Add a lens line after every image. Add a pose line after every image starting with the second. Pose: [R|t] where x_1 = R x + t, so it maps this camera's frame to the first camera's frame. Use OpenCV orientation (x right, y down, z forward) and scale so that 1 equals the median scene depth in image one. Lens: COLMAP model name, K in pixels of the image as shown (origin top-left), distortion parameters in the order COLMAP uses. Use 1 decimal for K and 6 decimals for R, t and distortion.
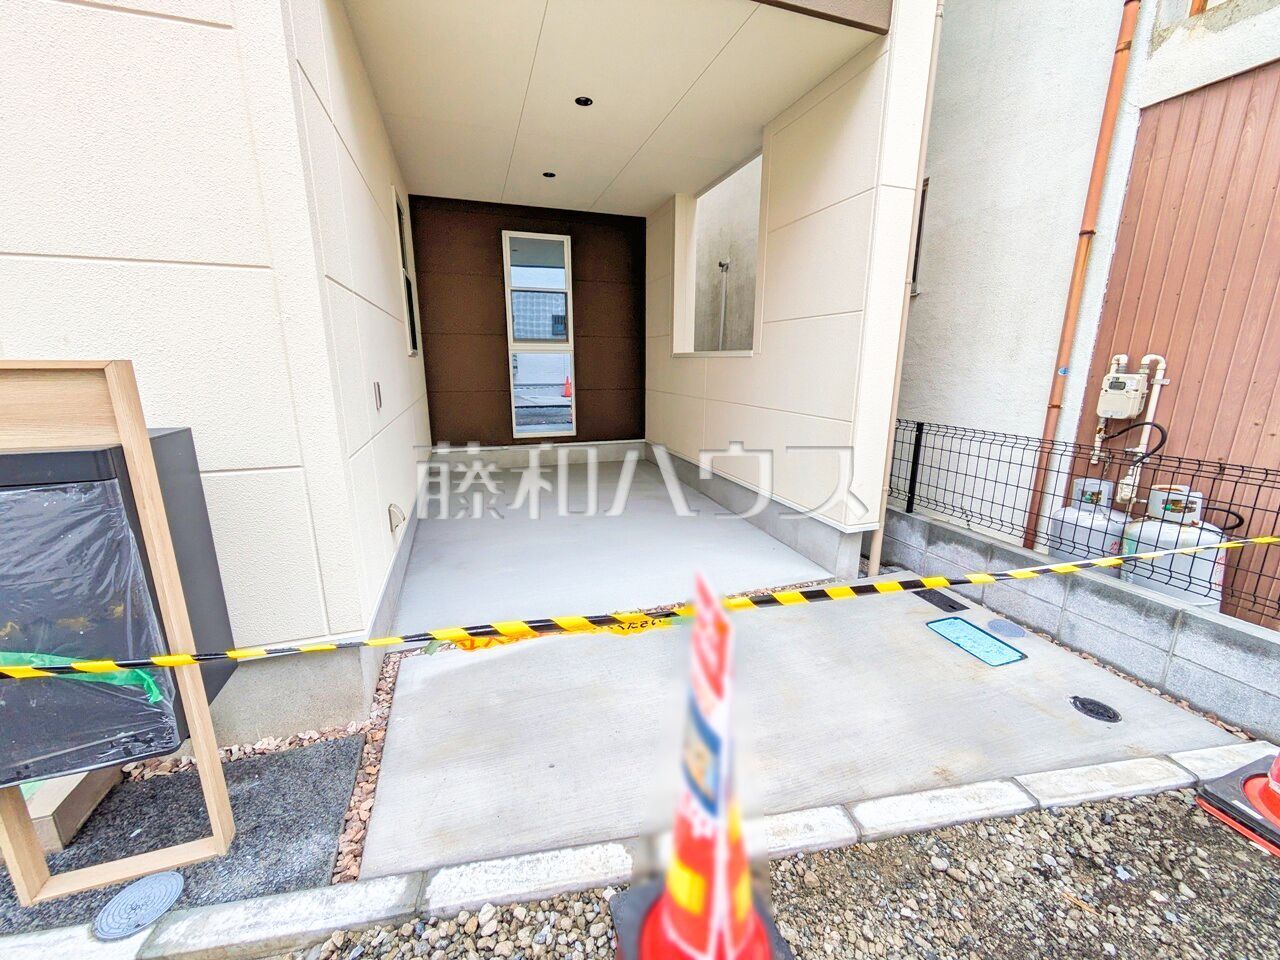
lens RADIAL K [[505.7, 0, 644.6], [0, 505.7, 479.3], [0, 0, 1]] dist [-0.002071, 0.001884]
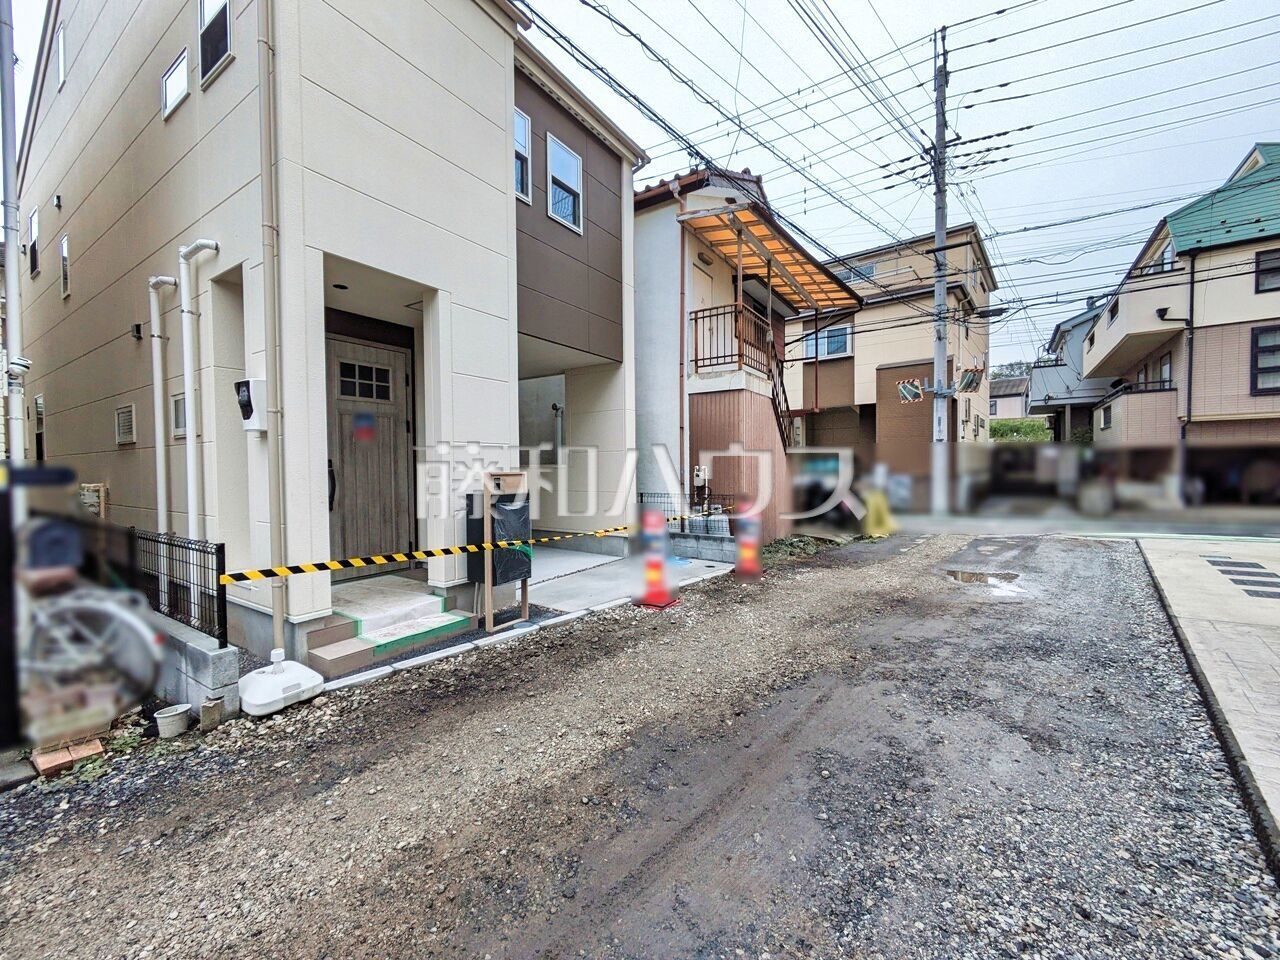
lens RADIAL K [[505.7, 0, 645.2], [0, 505.7, 478.0], [0, 0, 1]] dist [-0.002071, 0.001884]
pose [[0.786060, -0.023625, 0.617699, -1.295022], [0.152214, 0.975898, -0.156377, 0.277254], [-0.599117, 0.216944, 0.770710, -1.256486]]
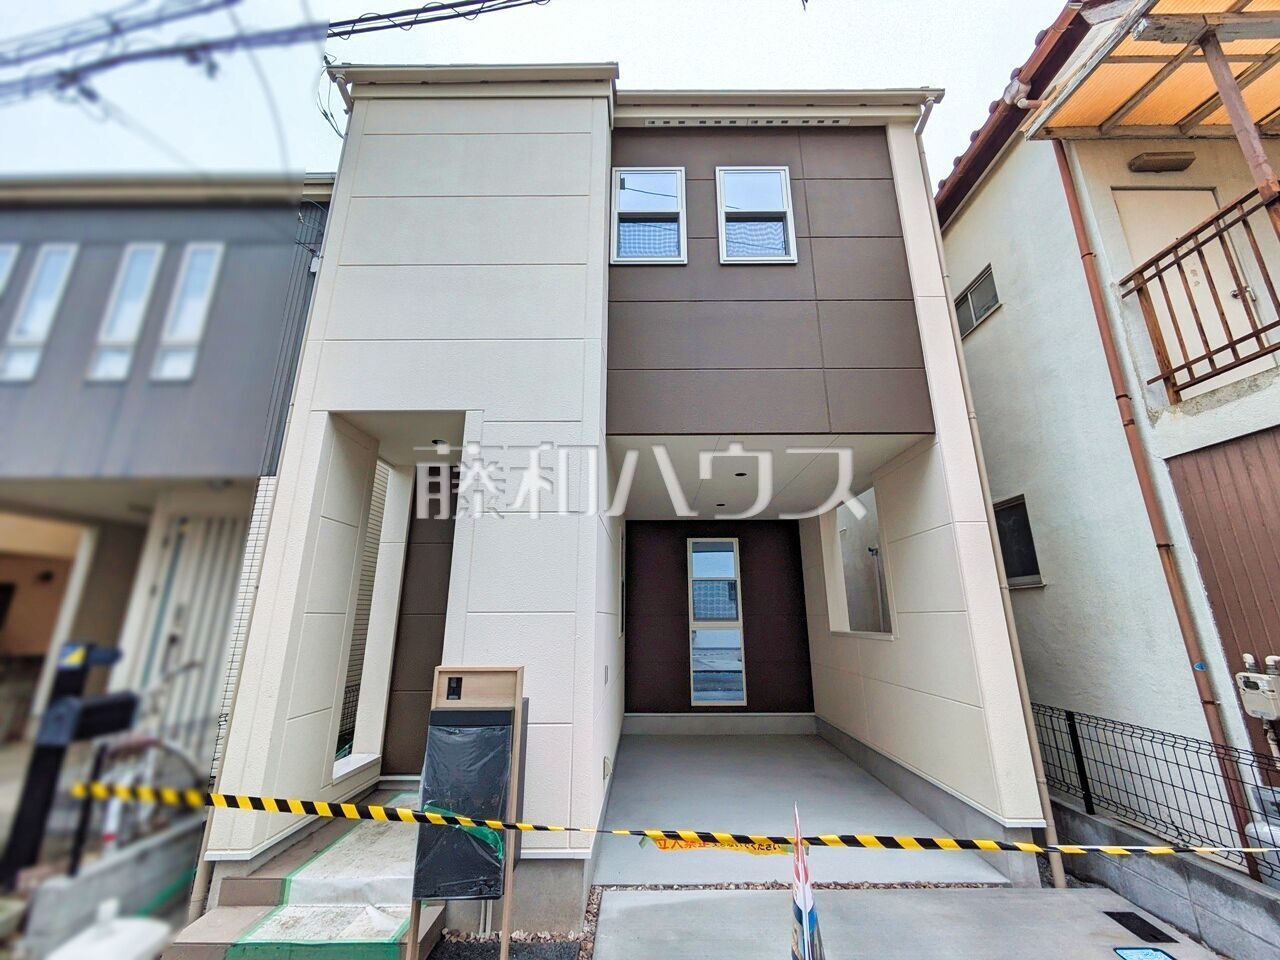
lens RADIAL K [[505.7, 0, 644.0], [0, 505.7, 478.1], [0, 0, 1]] dist [-0.002071, 0.001884]
pose [[0.942561, -0.094637, -0.320347, 0.127125], [-0.070833, 0.880590, -0.468556, 0.020031], [0.326436, 0.464333, 0.823307, -0.496694]]
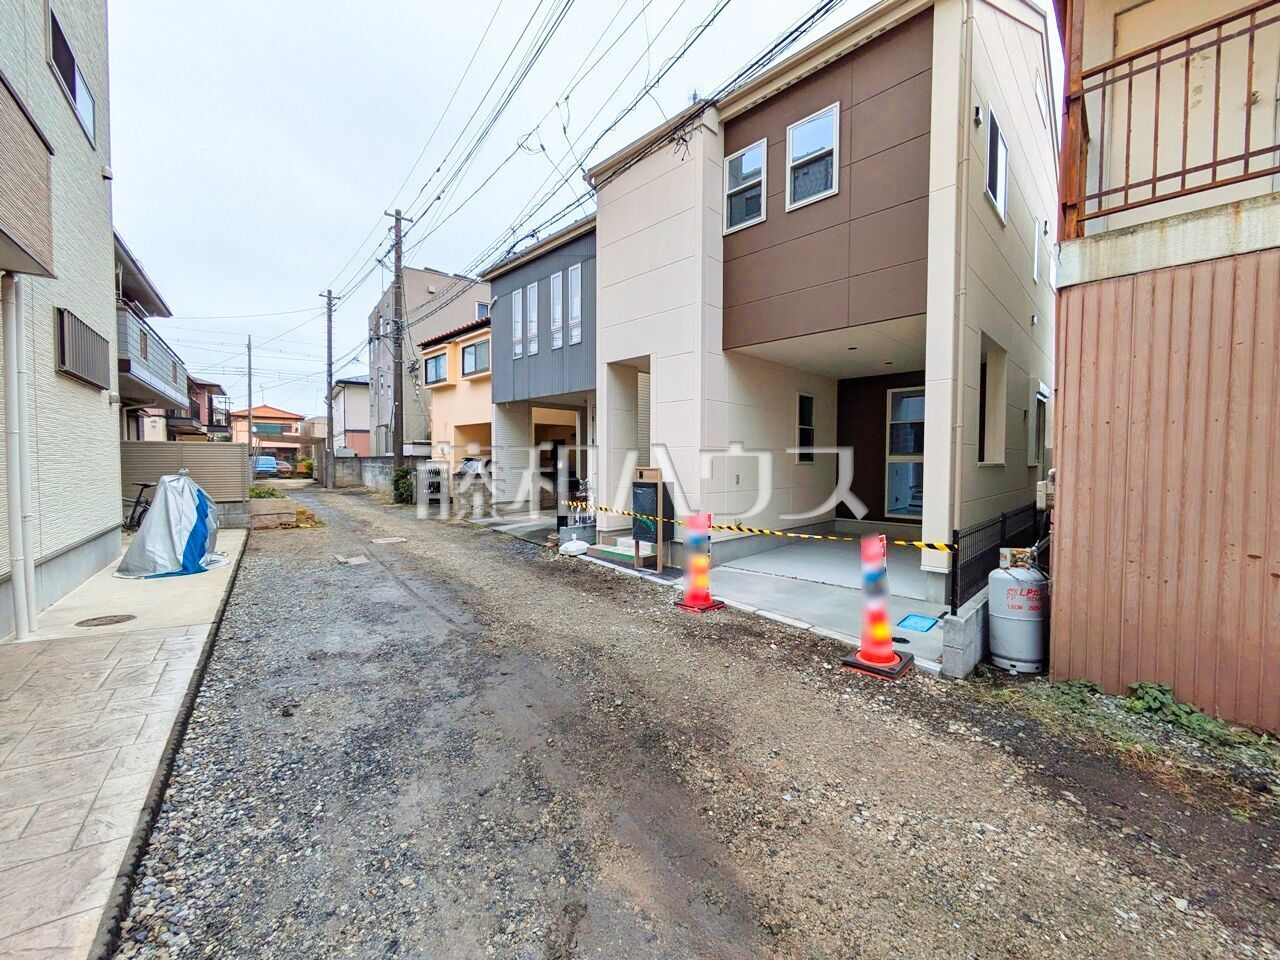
lens RADIAL K [[505.7, 0, 645.1], [0, 505.7, 477.4], [0, 0, 1]] dist [-0.002071, 0.001884]
pose [[0.446694, 0.027717, -0.894257, 1.827293], [-0.206236, 0.975792, -0.072773, 0.146501], [0.870592, 0.216935, 0.441597, -0.750201]]
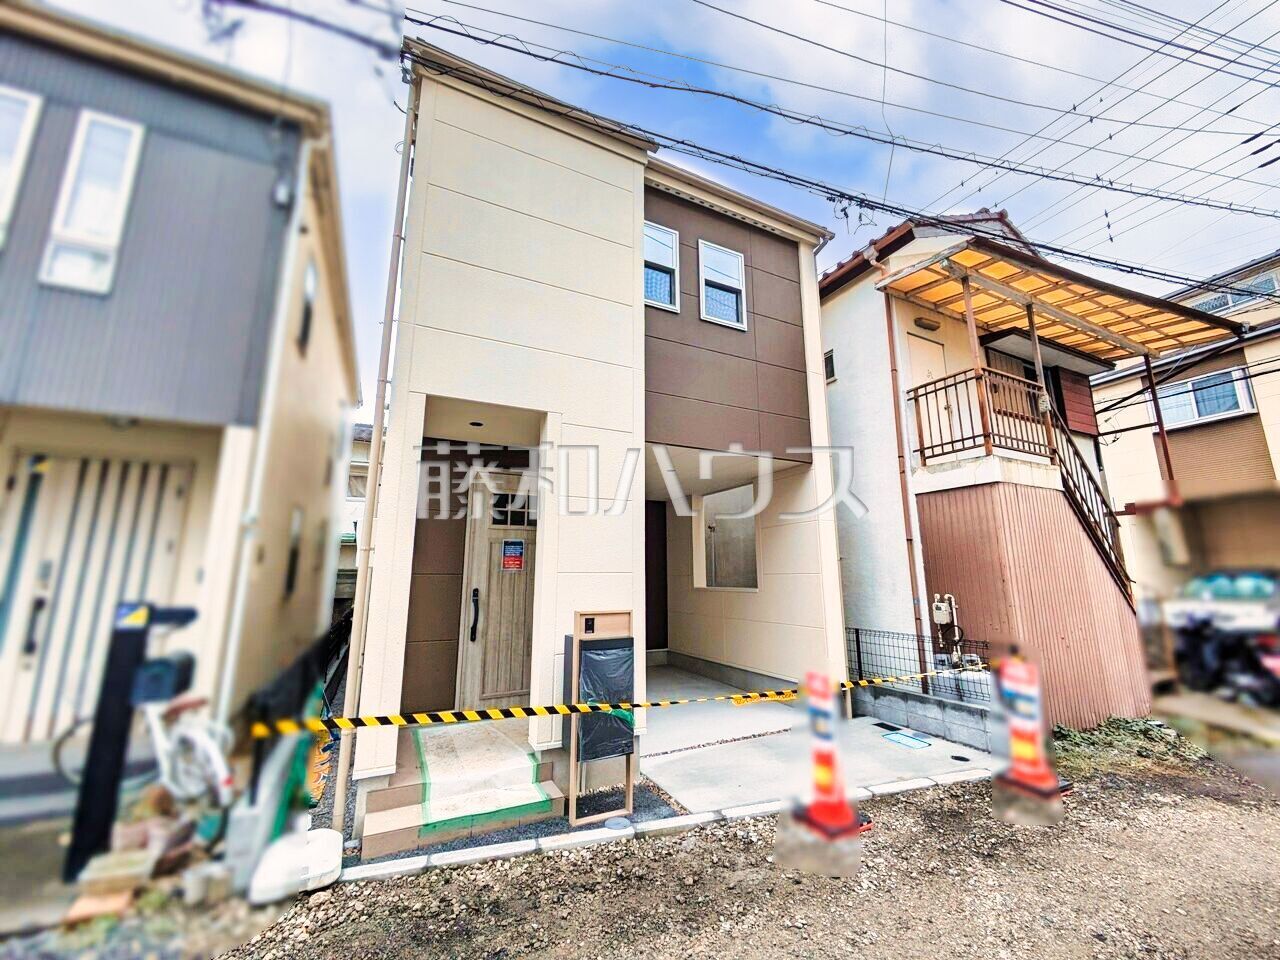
lens RADIAL K [[505.7, 0, 644.5], [0, 505.7, 478.1], [0, 0, 1]] dist [-0.002071, 0.001884]
pose [[0.991169, 0.019118, 0.131221, -0.651049], [0.036789, 0.911063, -0.410622, 0.159039], [-0.127401, 0.411823, 0.902314, -1.088169]]
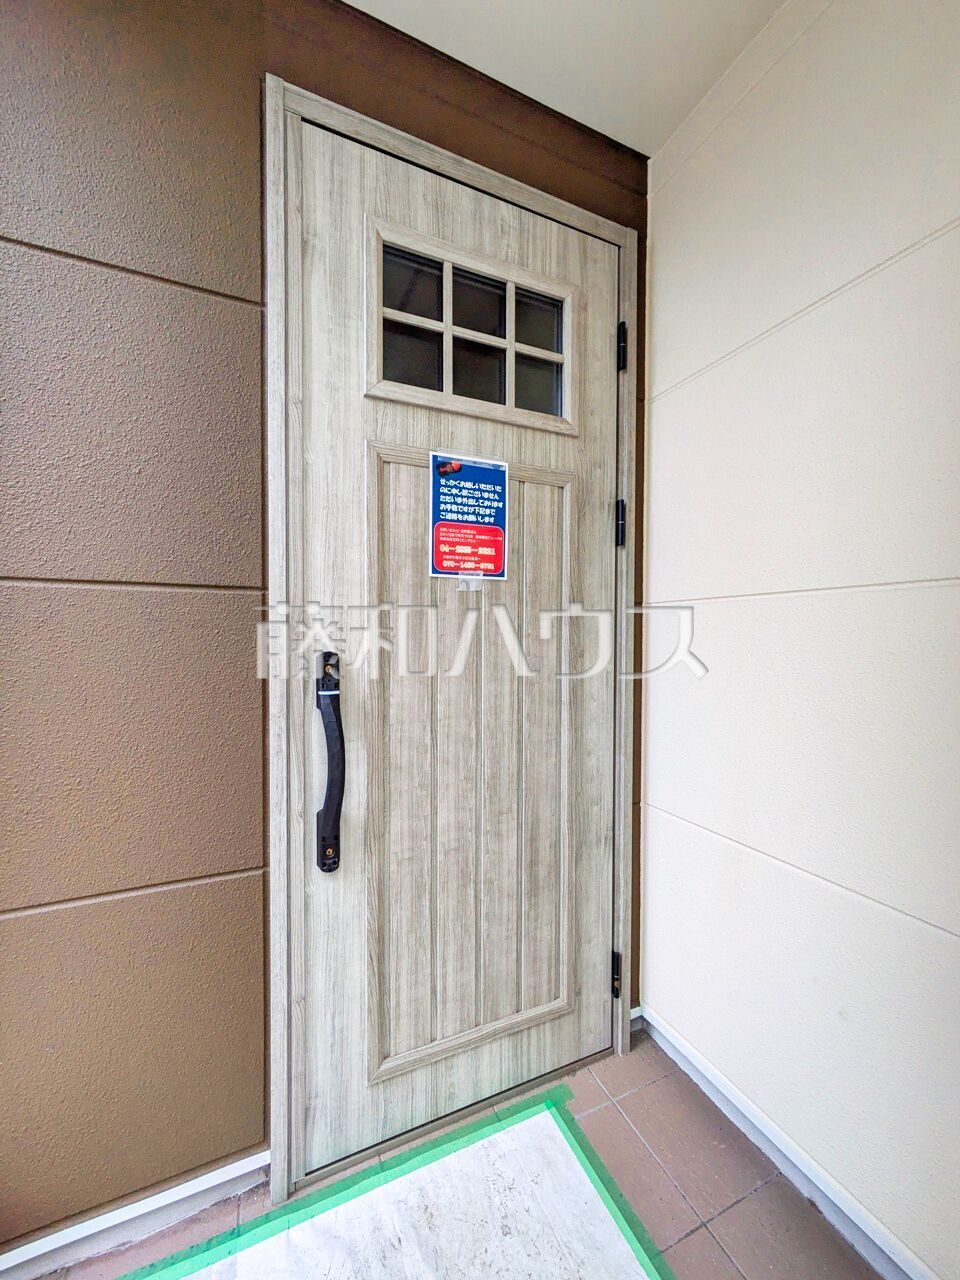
lens RADIAL K [[505.7, 0, 478.8], [0, 505.7, 642.2], [0, 0, 1]] dist [-0.002071, 0.001884]
pose [[0.996121, -0.000015, 0.087992, -0.947258], [0.018469, 0.977759, -0.208918, -0.200089], [-0.086032, 0.209732, 0.973967, 0.529983]]
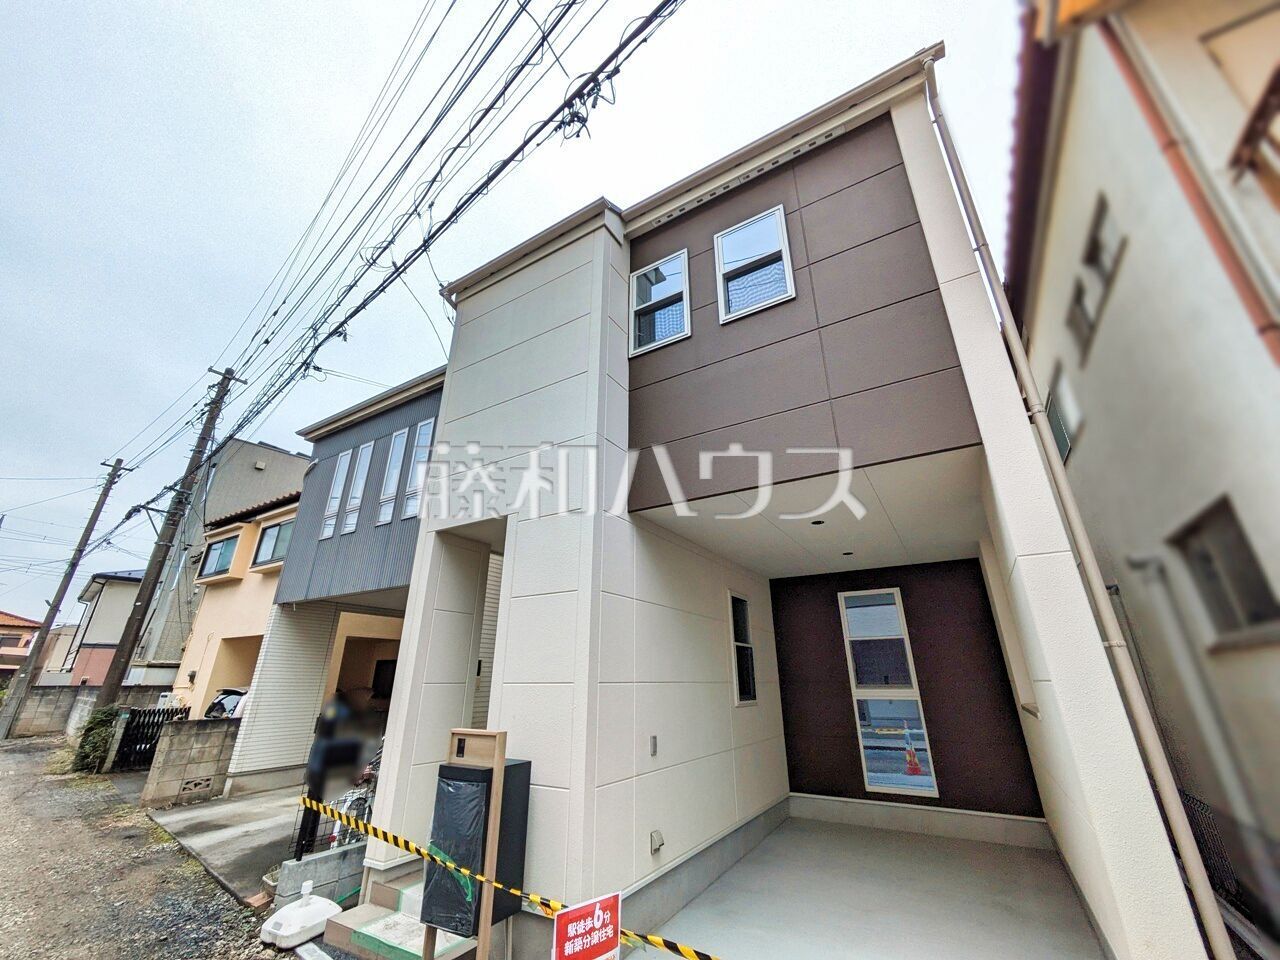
lens RADIAL K [[505.7, 0, 645.4], [0, 505.7, 479.1], [0, 0, 1]] dist [-0.002071, 0.001884]
pose [[0.639699, -0.291109, -0.711365, 0.807732], [-0.169583, 0.849242, -0.500030, -0.075763], [0.749684, 0.440504, 0.493892, -0.159095]]
